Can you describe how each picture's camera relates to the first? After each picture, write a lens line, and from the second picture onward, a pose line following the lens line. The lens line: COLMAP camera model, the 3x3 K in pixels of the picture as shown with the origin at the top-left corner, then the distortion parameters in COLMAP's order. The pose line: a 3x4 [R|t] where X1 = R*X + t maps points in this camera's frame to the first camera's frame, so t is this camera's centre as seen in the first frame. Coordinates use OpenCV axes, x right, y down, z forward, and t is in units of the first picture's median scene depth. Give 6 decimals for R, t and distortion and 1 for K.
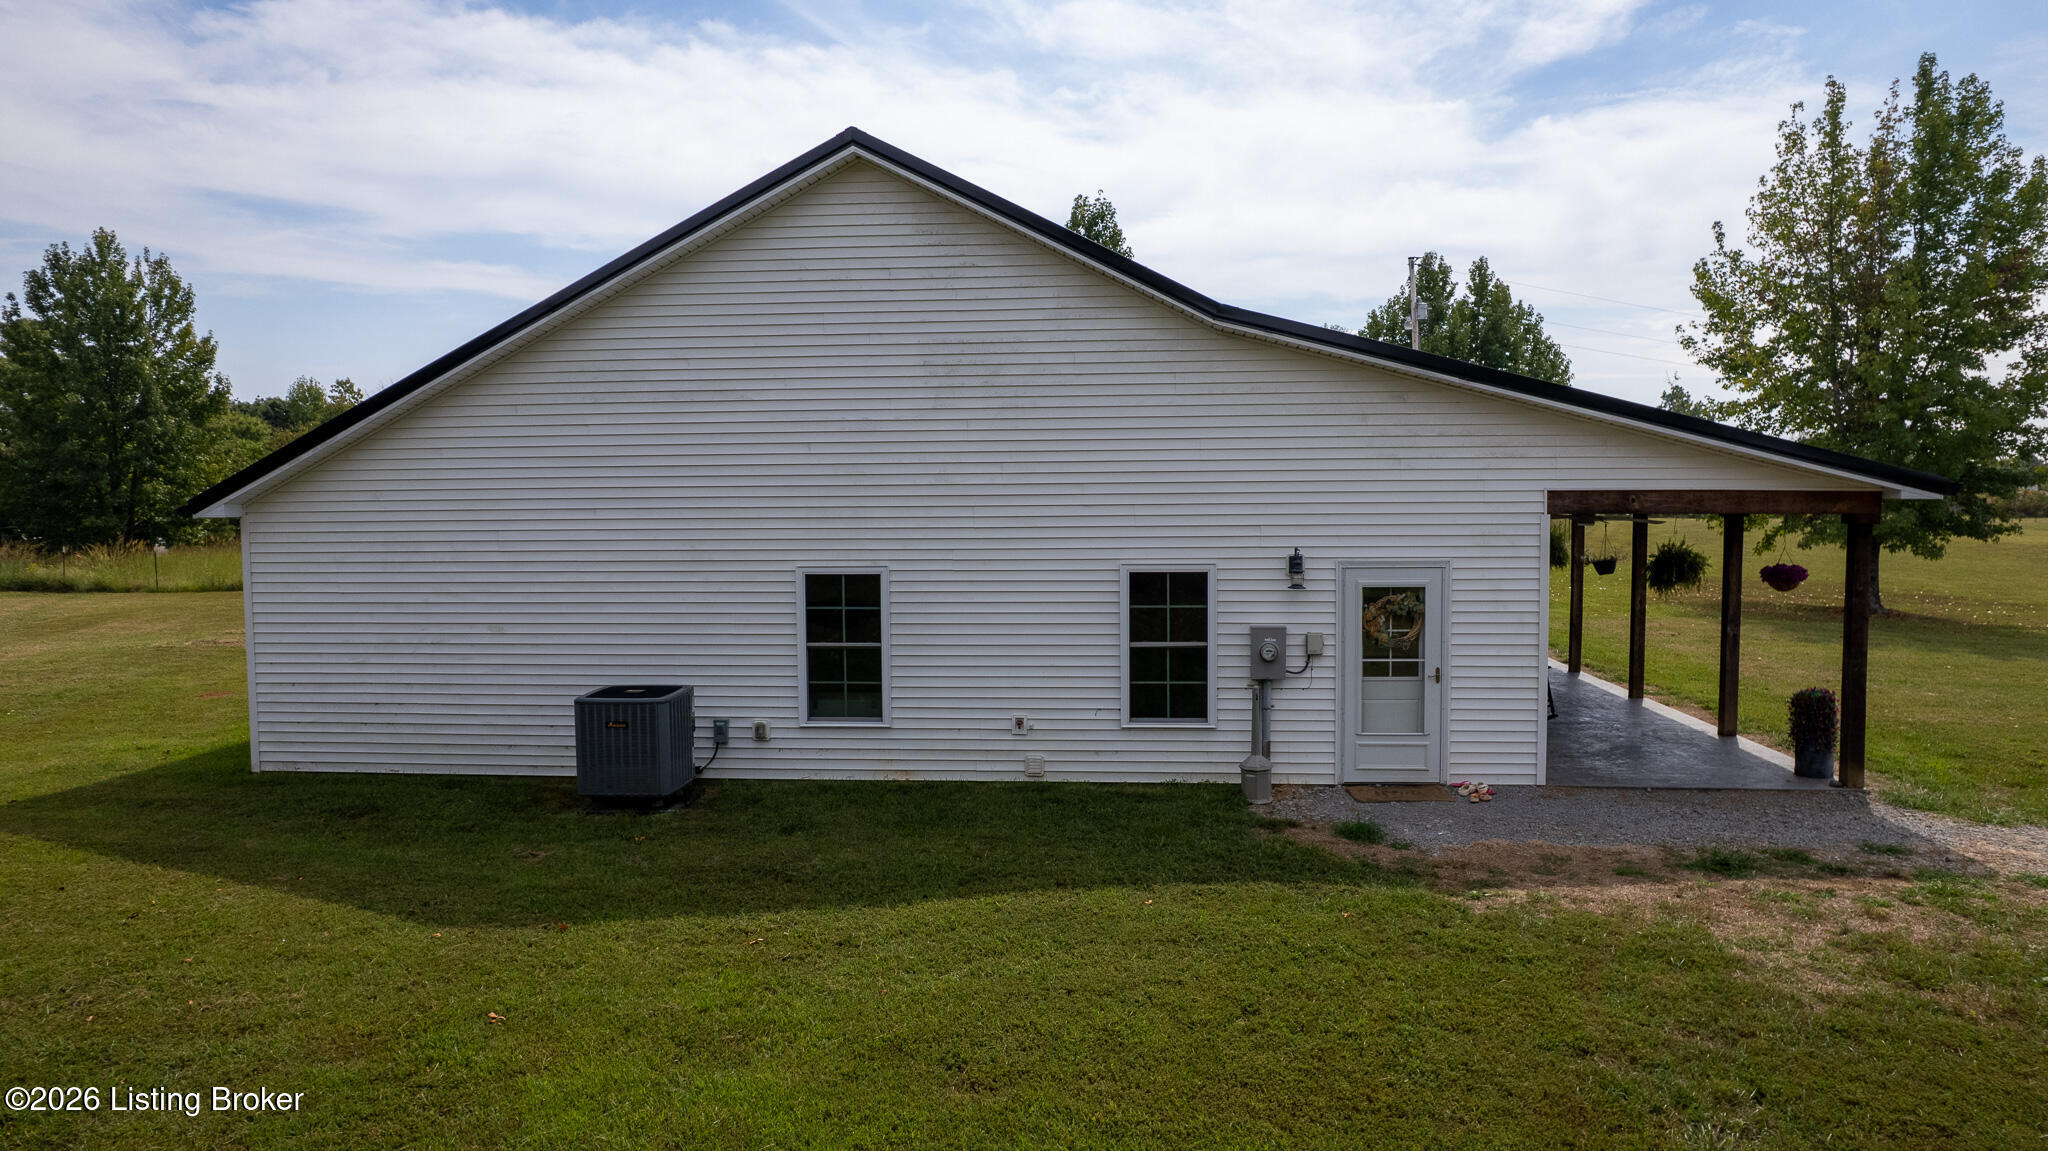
lens RADIAL K [[1308.3, 0, 1024.0], [0, 1308.3, 575.5], [0, 0, 1]] dist [-0.078066, 0.070427]
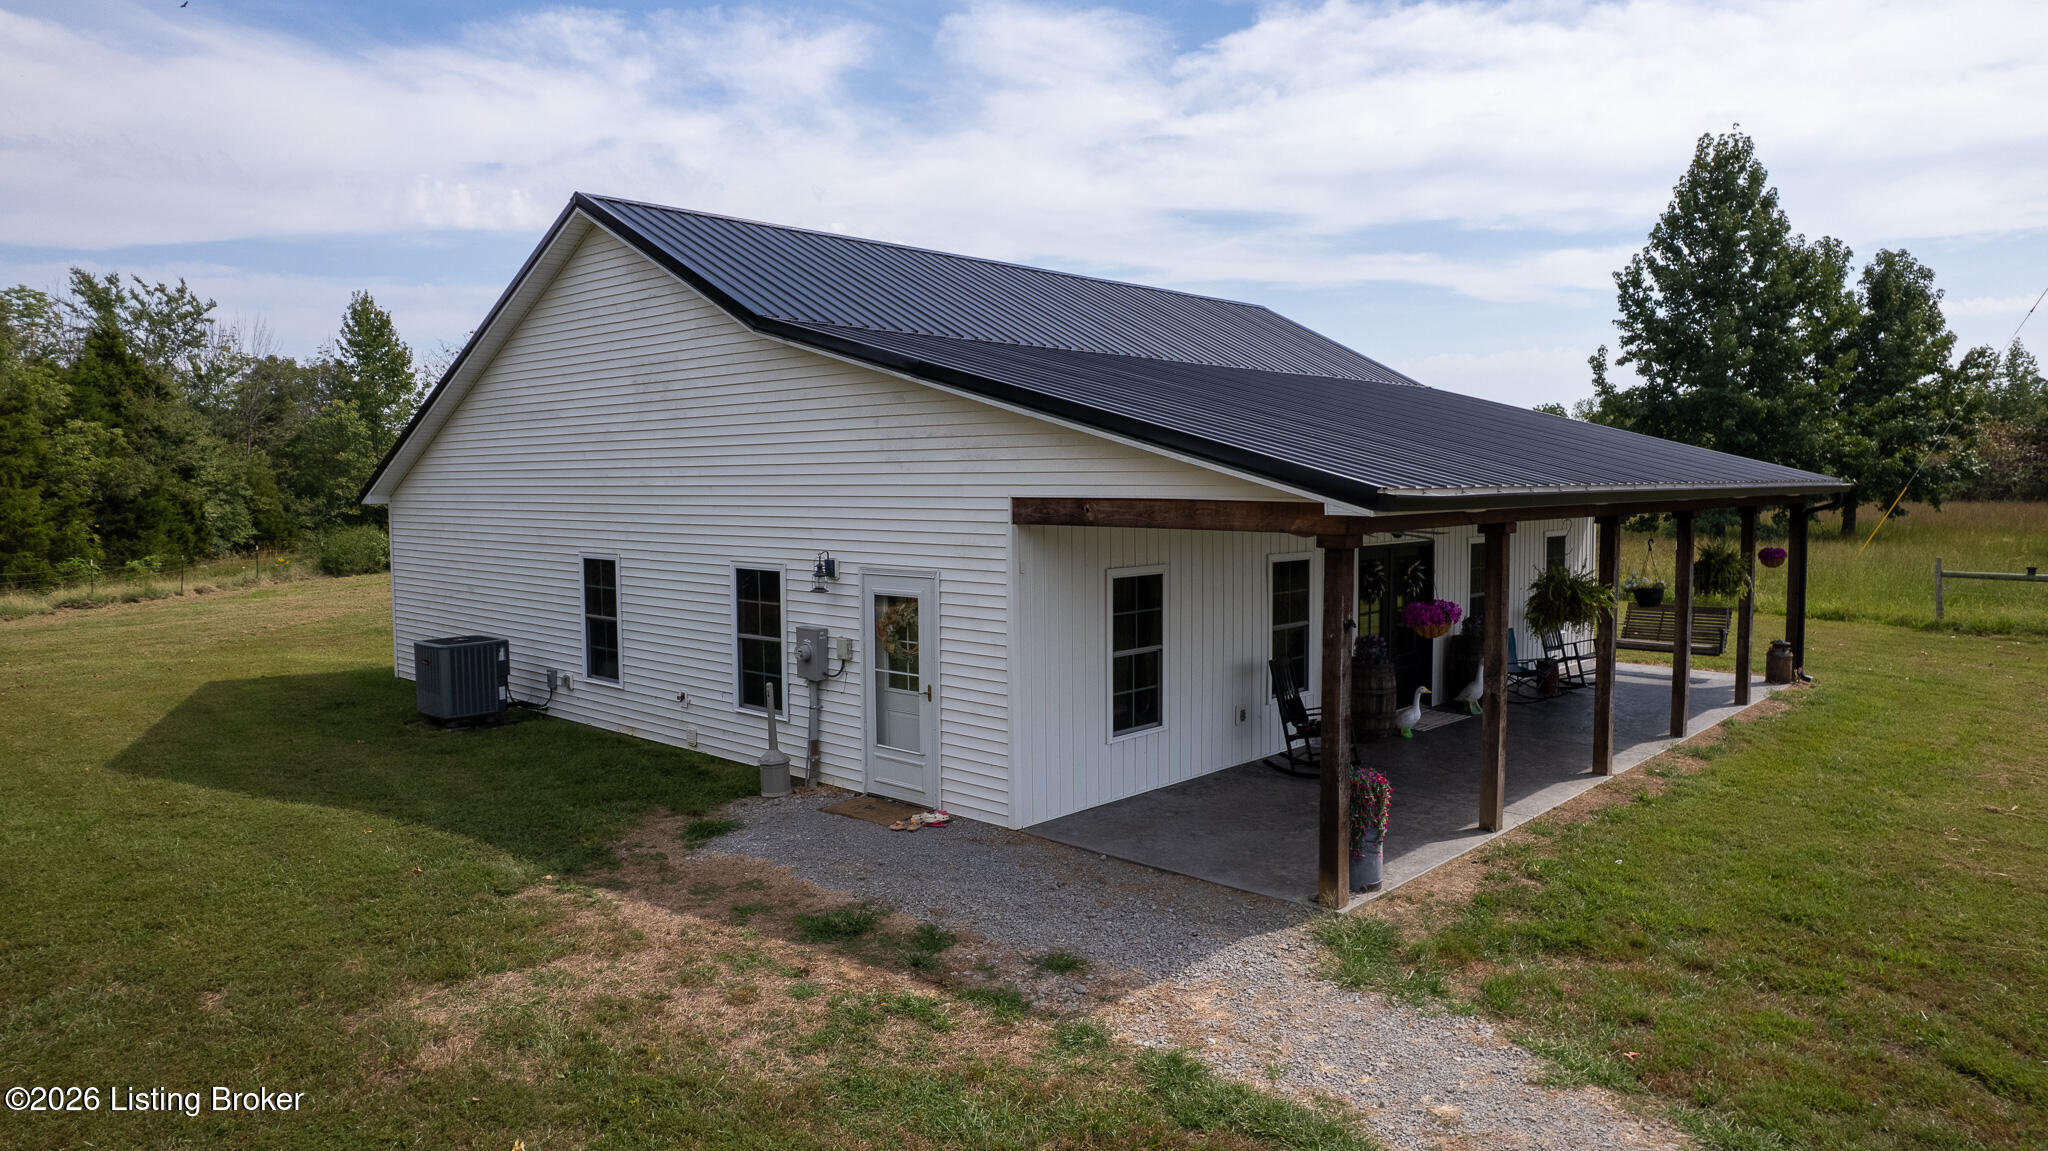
lens RADIAL K [[1308.3, 0, 1024.0], [0, 1308.3, 575.5], [0, 0, 1]] dist [-0.078066, 0.070427]
pose [[0.784614, 0.050125, -0.617955, 0.947698], [-0.040713, 0.998741, 0.029320, -0.038329], [0.618646, 0.002154, 0.785667, 0.301740]]
